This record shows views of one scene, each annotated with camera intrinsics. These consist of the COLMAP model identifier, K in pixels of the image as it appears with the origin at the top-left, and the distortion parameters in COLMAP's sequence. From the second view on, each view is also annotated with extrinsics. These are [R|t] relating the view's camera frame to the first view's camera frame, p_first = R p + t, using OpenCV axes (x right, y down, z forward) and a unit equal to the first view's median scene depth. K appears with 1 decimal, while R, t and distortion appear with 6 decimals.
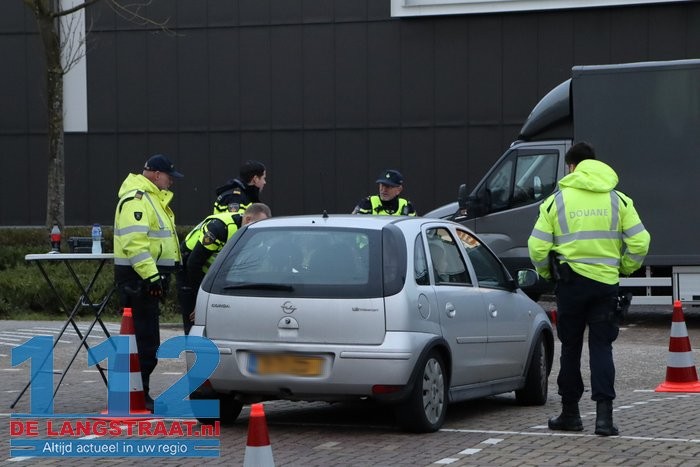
lens RADIAL K [[4212.5, 0, 352.3], [0, 4212.5, 231.6], [0, 0, 1]] dist [3.985833, 0.000000]
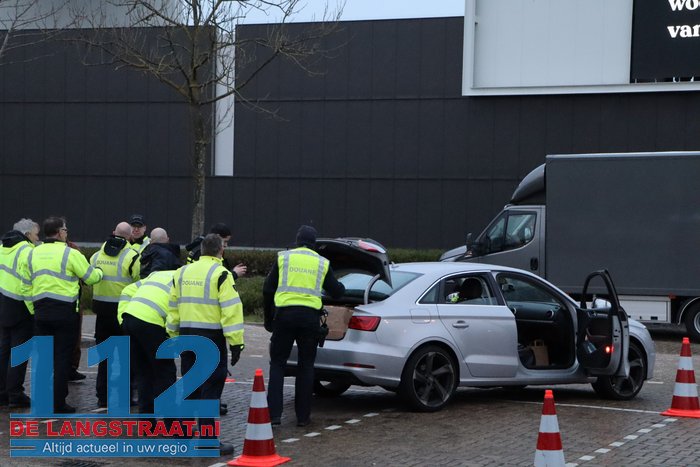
lens RADIAL K [[4805.8, 0, 331.1], [0, 4805.8, 229.3], [0, 0, 1]] dist [4.717912, 0.000000]
pose [[0.997721, 0.030065, -0.060414, 0.077892], [-0.029920, 0.999547, 0.003298, -0.016491], [0.060485, -0.001482, 0.998168, -0.641794]]
